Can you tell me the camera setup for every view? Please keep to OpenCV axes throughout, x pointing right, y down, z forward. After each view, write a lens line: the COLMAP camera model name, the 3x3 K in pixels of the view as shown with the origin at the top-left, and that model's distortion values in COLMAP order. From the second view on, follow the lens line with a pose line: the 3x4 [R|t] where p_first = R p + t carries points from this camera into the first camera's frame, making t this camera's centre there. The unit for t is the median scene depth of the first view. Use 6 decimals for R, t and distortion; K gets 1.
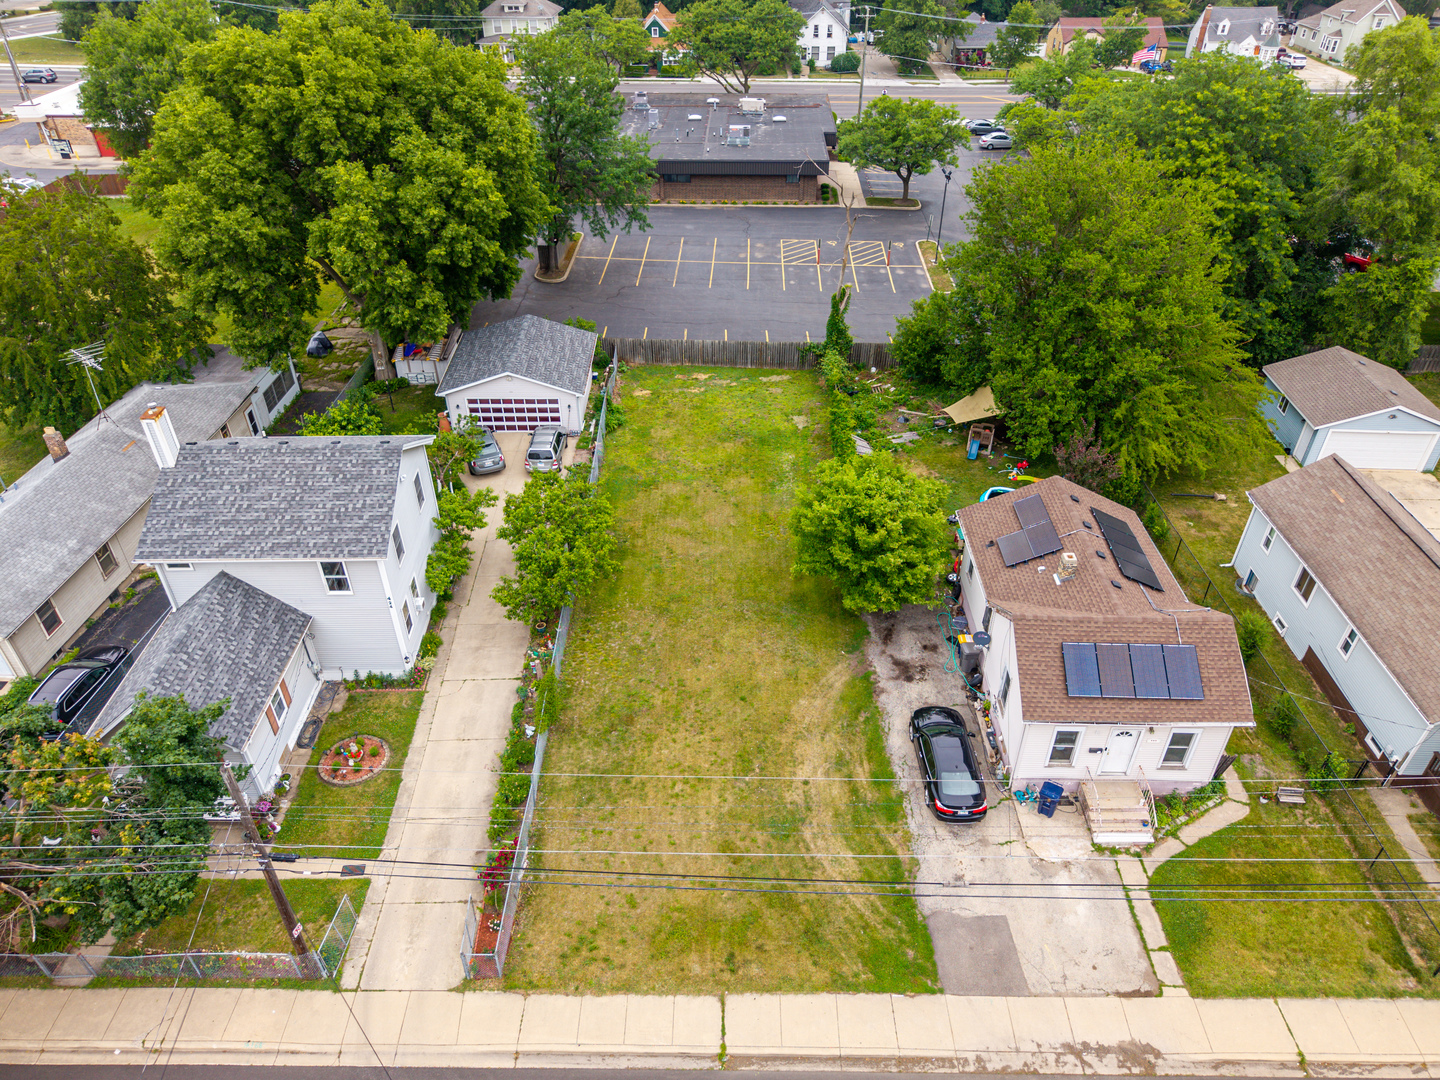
lens RADIAL K [[967.8, 0, 721.4], [0, 967.8, 536.6], [0, 0, 1]] dist [0.008100, -0.006107]
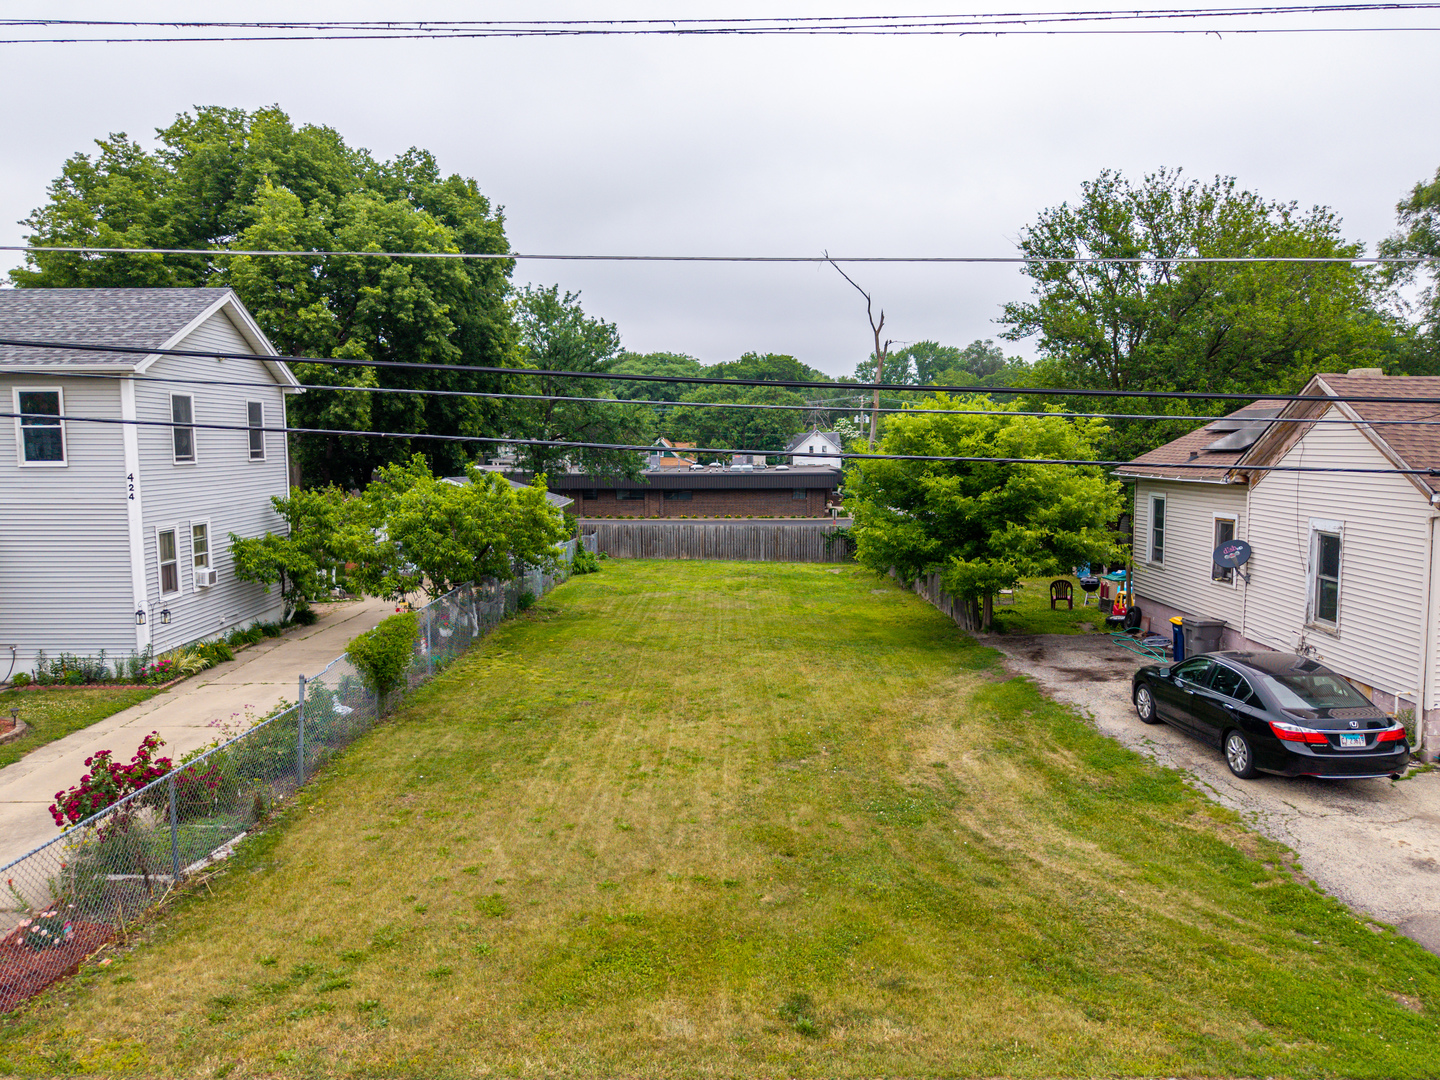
lens RADIAL K [[967.8, 0, 720.3], [0, 967.8, 540.4], [0, 0, 1]] dist [0.008100, -0.006107]
pose [[0.999997, -0.002541, 0.000418, -0.011207], [0.002399, 0.860768, -0.508992, 0.380950], [0.000934, 0.508991, 0.860771, 0.559586]]
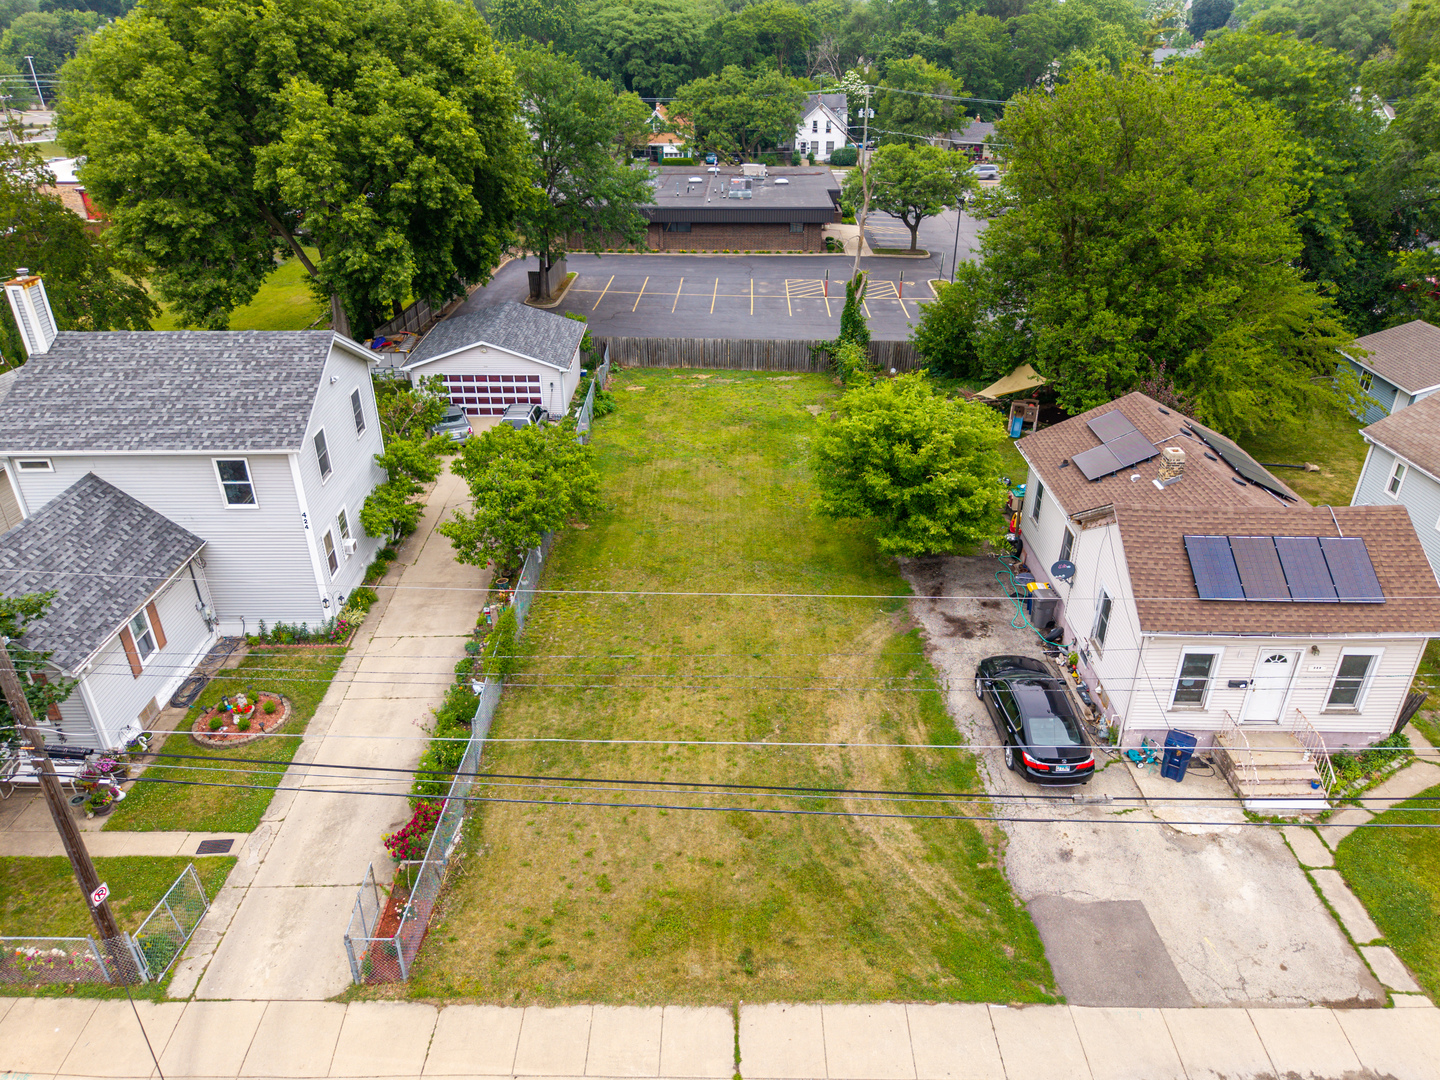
lens RADIAL K [[967.8, 0, 720.6], [0, 967.8, 537.6], [0, 0, 1]] dist [0.008100, -0.006107]
pose [[1.000000, -0.000717, 0.000515, -0.007225], [0.000784, 0.989372, -0.145407, 0.199849], [-0.000406, 0.145407, 0.989372, 0.232803]]
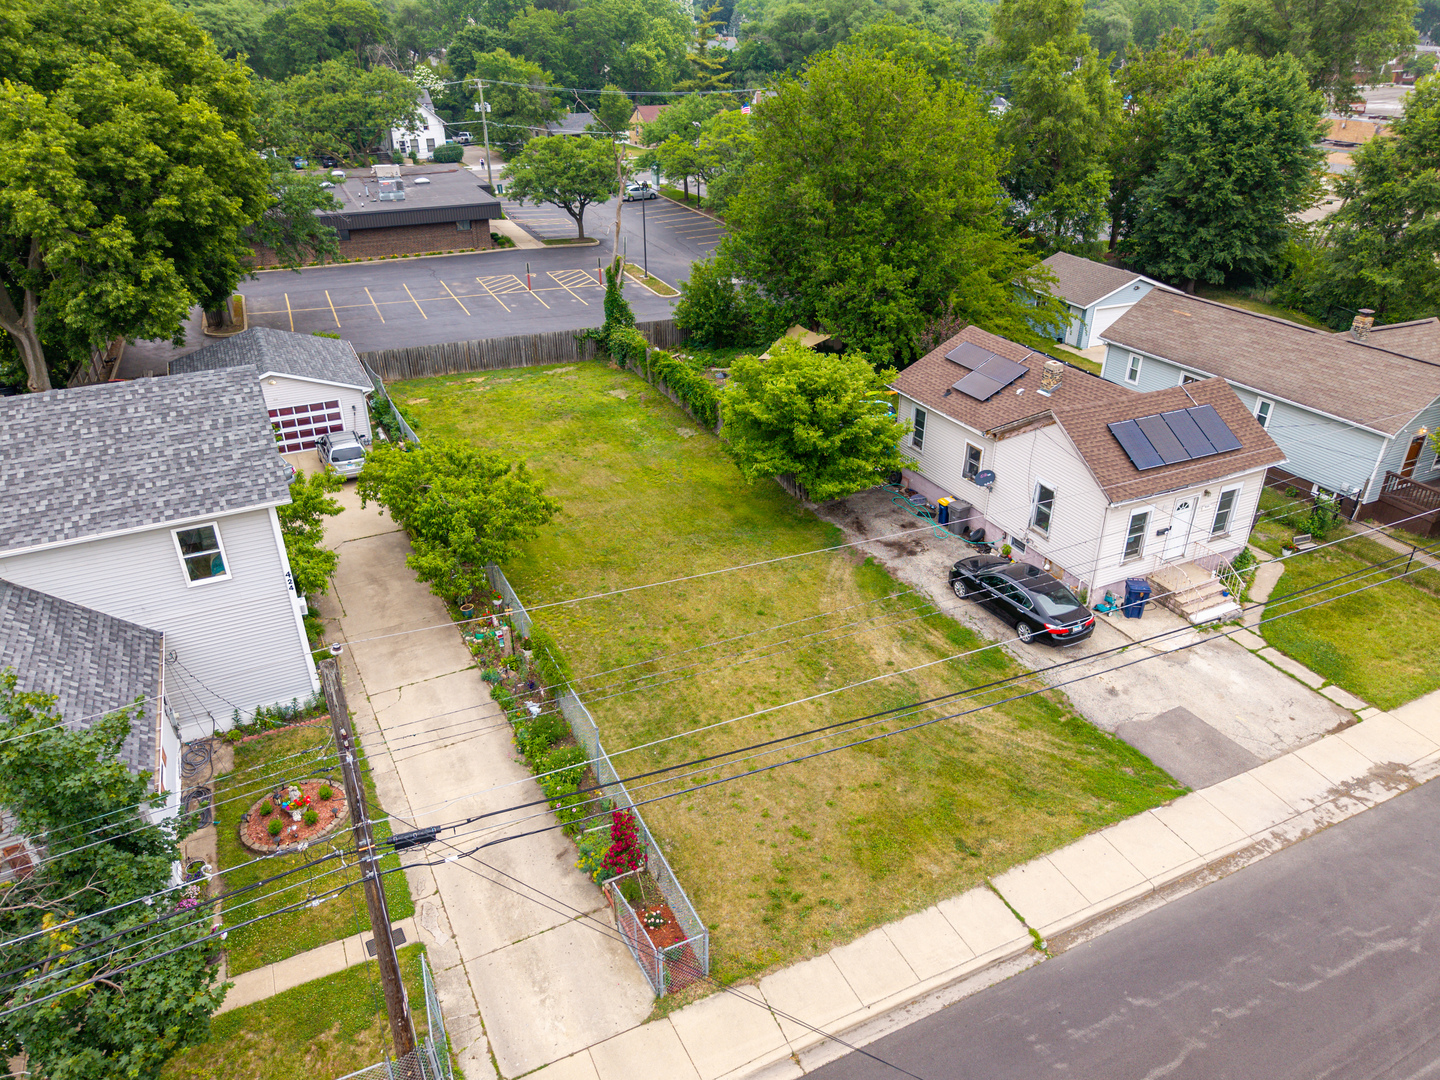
lens RADIAL K [[967.8, 0, 720.0], [0, 967.8, 539.2], [0, 0, 1]] dist [0.008100, -0.006107]
pose [[0.899123, -0.207800, 0.385224, -0.333919], [0.259566, 0.961797, -0.087016, 0.181894], [-0.352426, 0.178229, 0.918711, 0.265621]]
